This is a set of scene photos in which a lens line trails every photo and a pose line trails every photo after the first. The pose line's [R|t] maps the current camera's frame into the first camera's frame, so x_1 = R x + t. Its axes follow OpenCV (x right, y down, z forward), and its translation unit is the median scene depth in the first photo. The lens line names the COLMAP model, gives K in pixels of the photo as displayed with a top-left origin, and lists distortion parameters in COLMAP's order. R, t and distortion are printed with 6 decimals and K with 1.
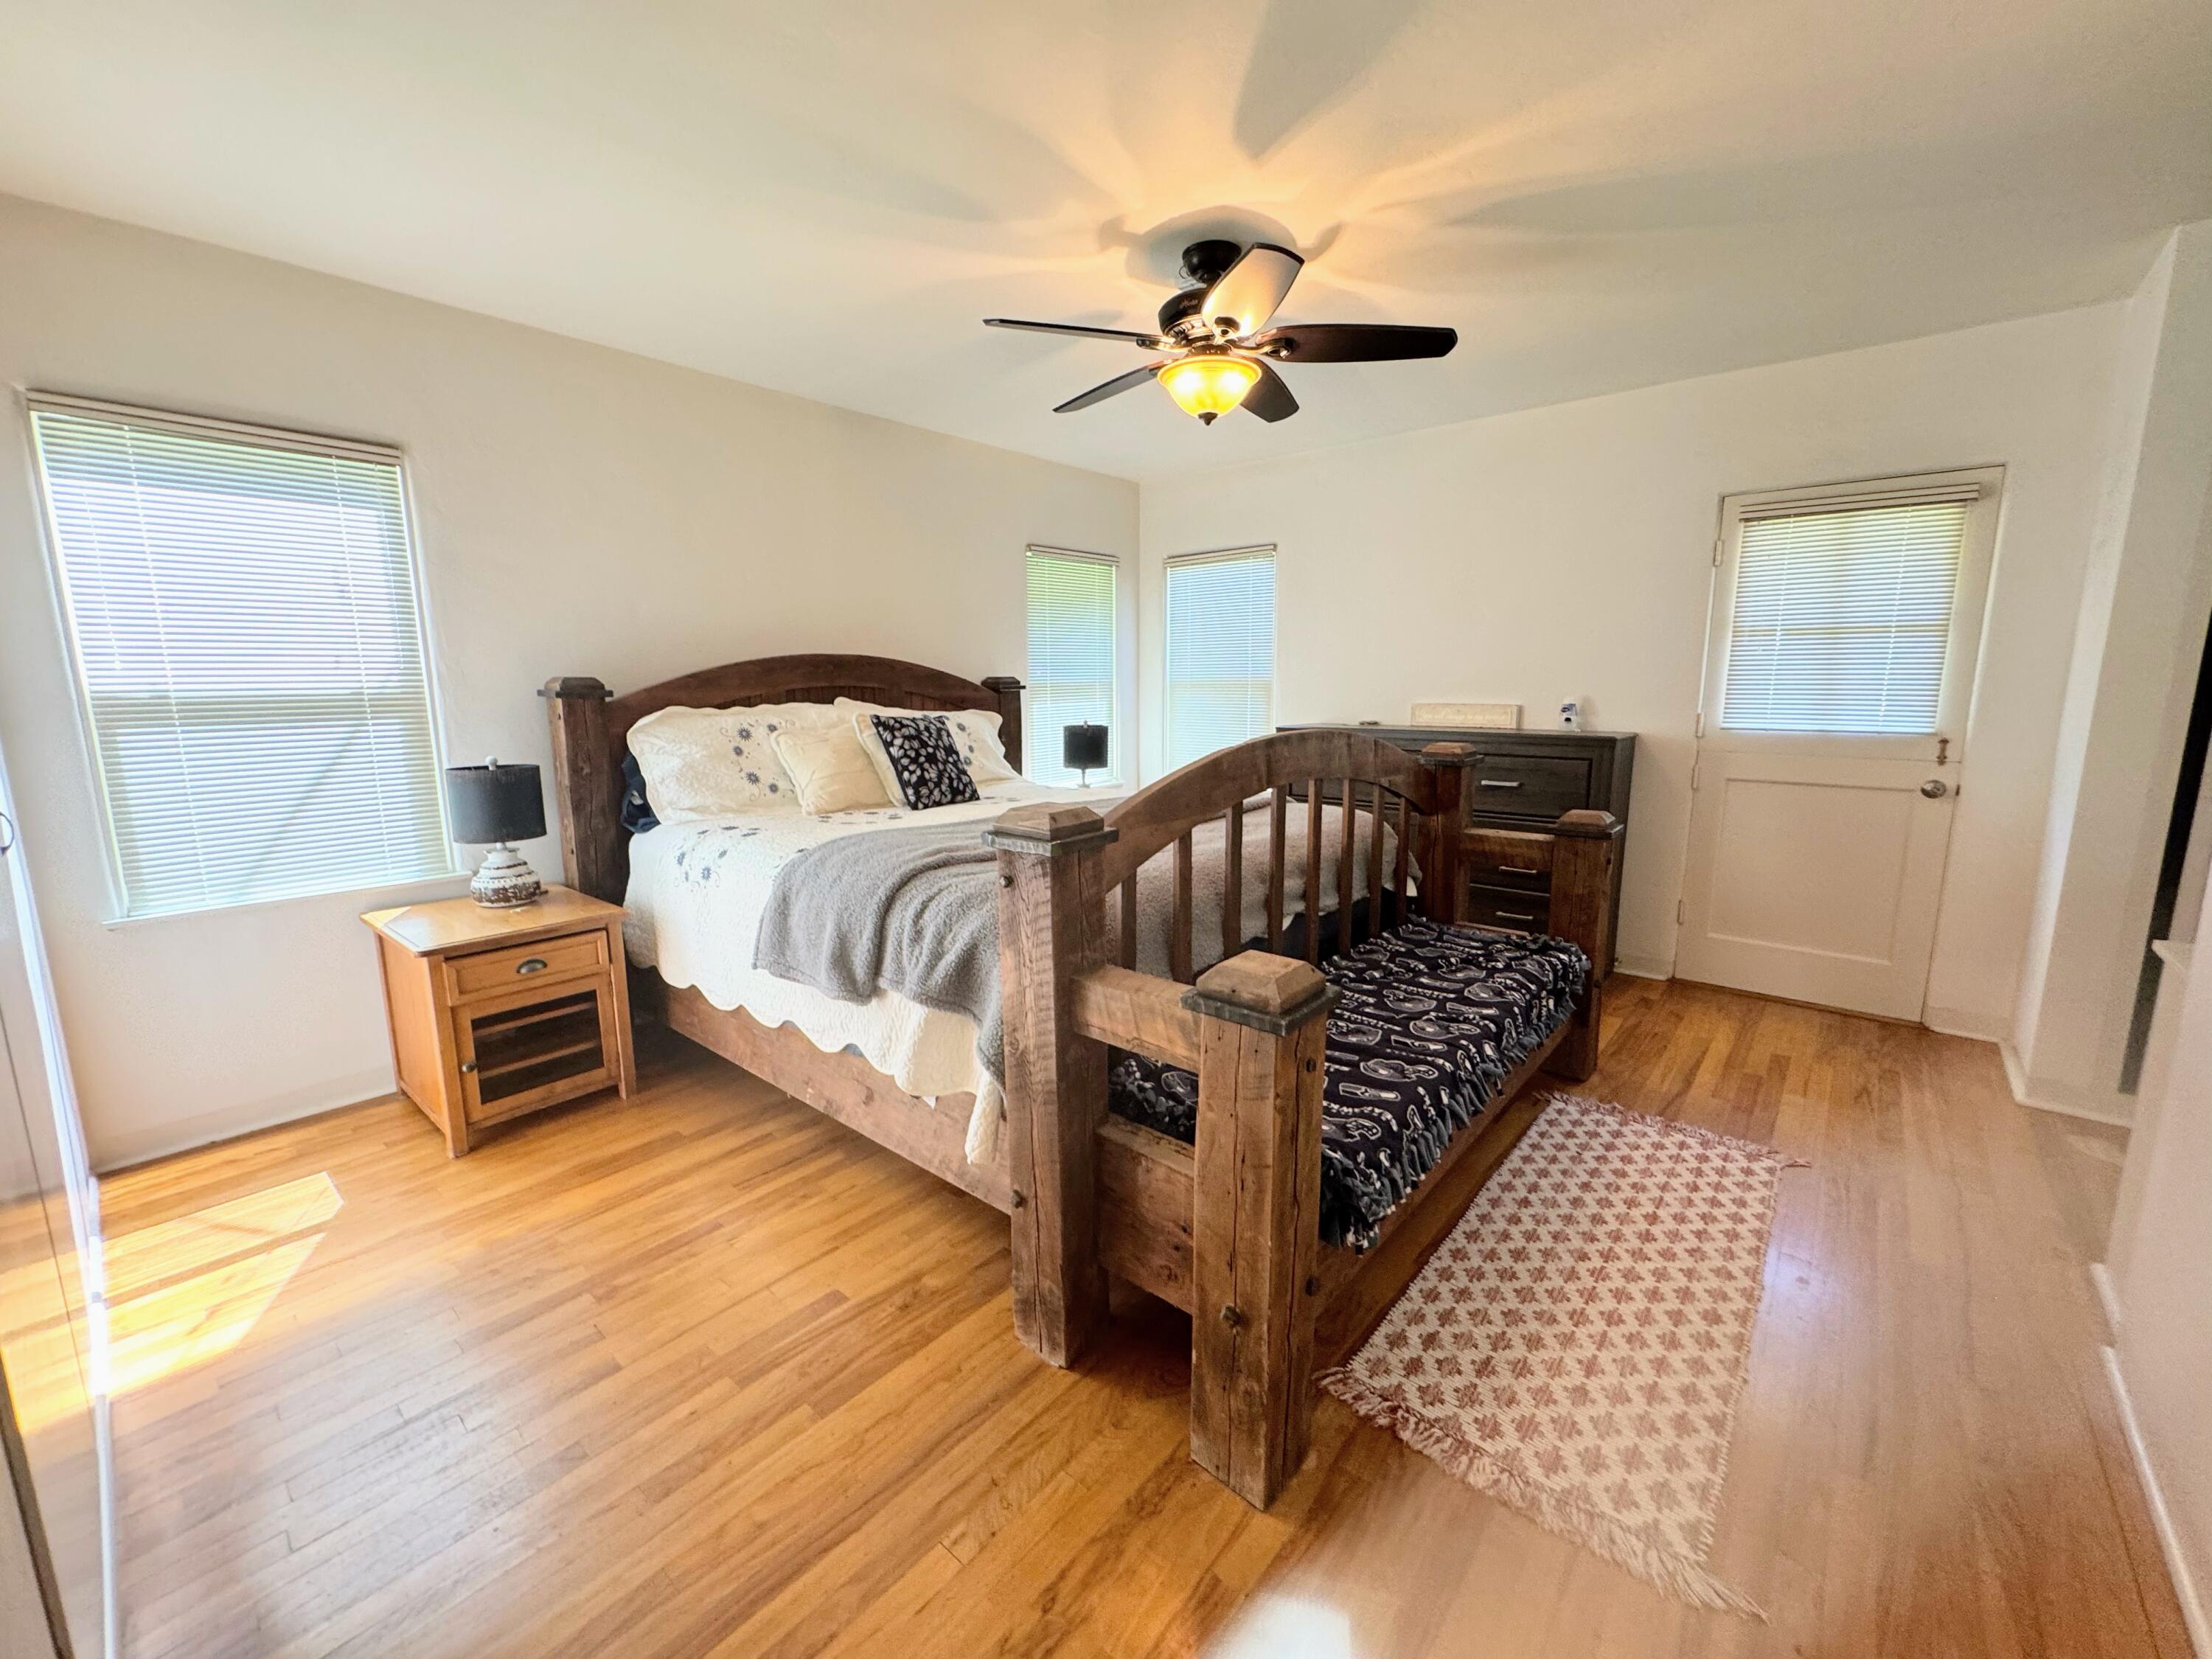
lens RADIAL K [[925.1, 0, 1106.0], [0, 925.1, 829.5], [0, 0, 1]] dist [-0.004139, -0.000350]
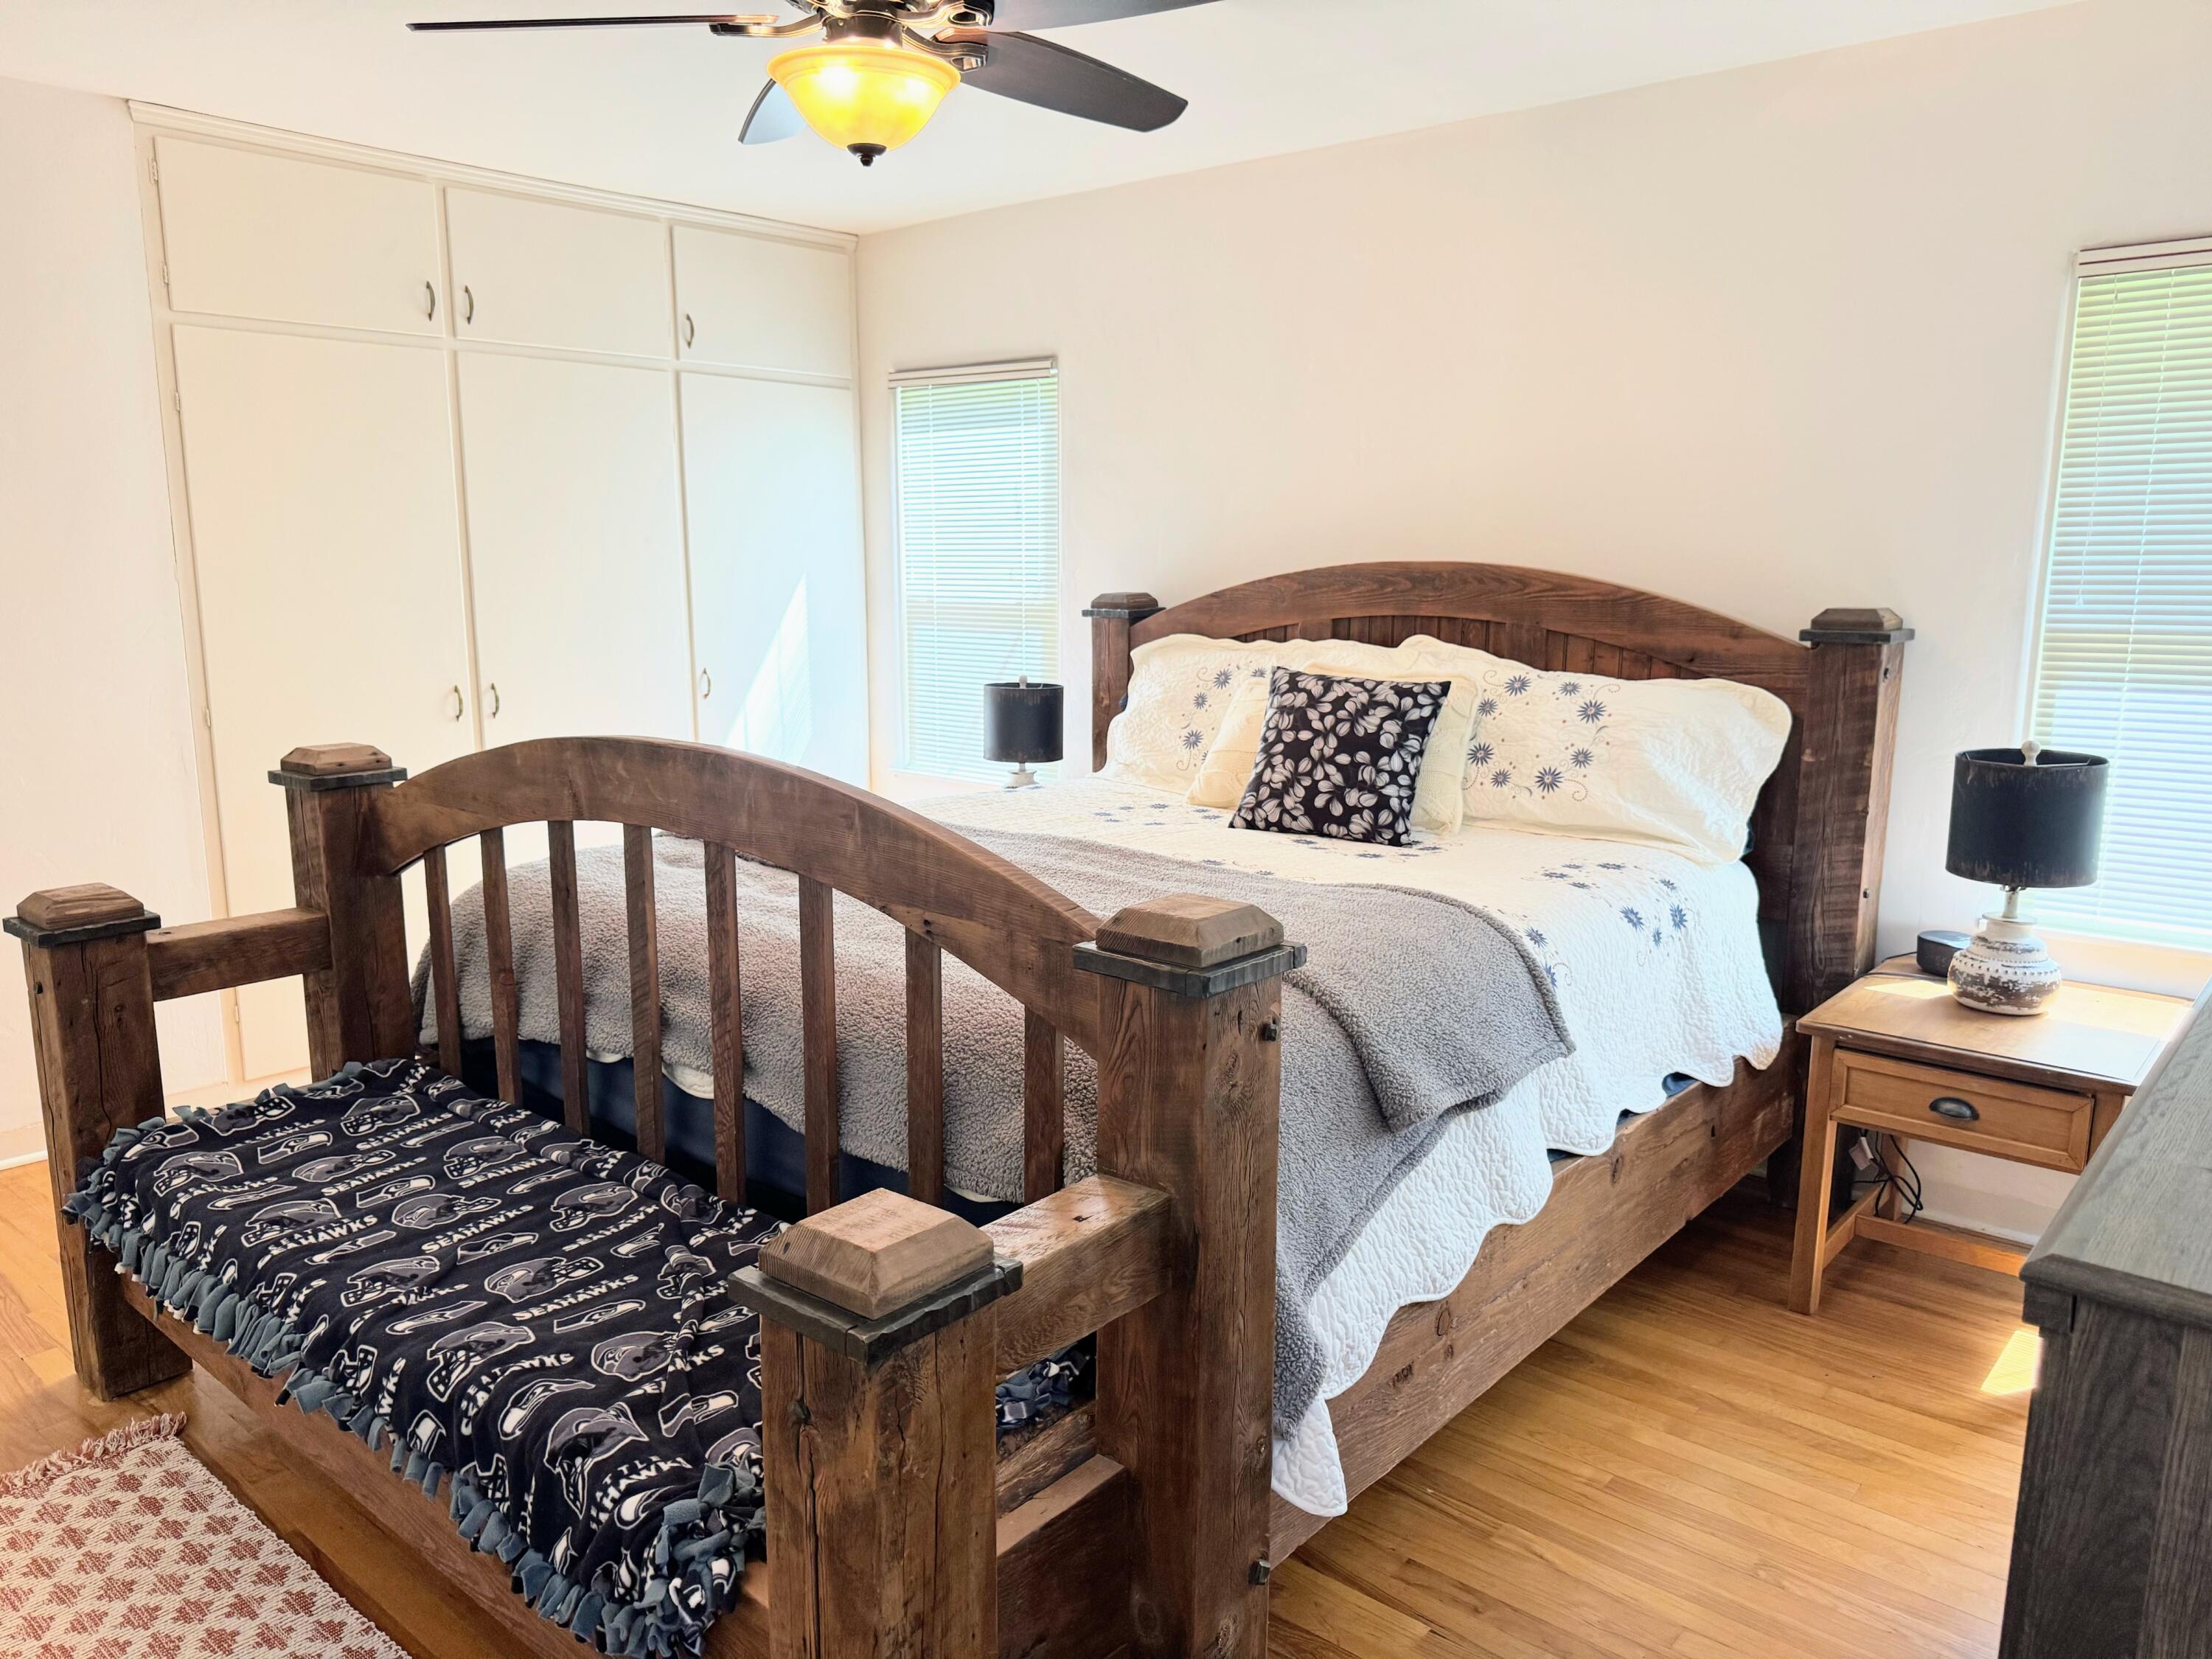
lens RADIAL K [[1571.2, 0, 1026.4], [0, 1571.2, 833.1], [0, 0, 1]] dist [0.003480, 0.001198]
pose [[-0.023877, 0.177286, -0.983870, 0.788588], [-0.157929, 0.971124, 0.178822, -0.174928], [0.987162, 0.159652, 0.004811, 0.839571]]
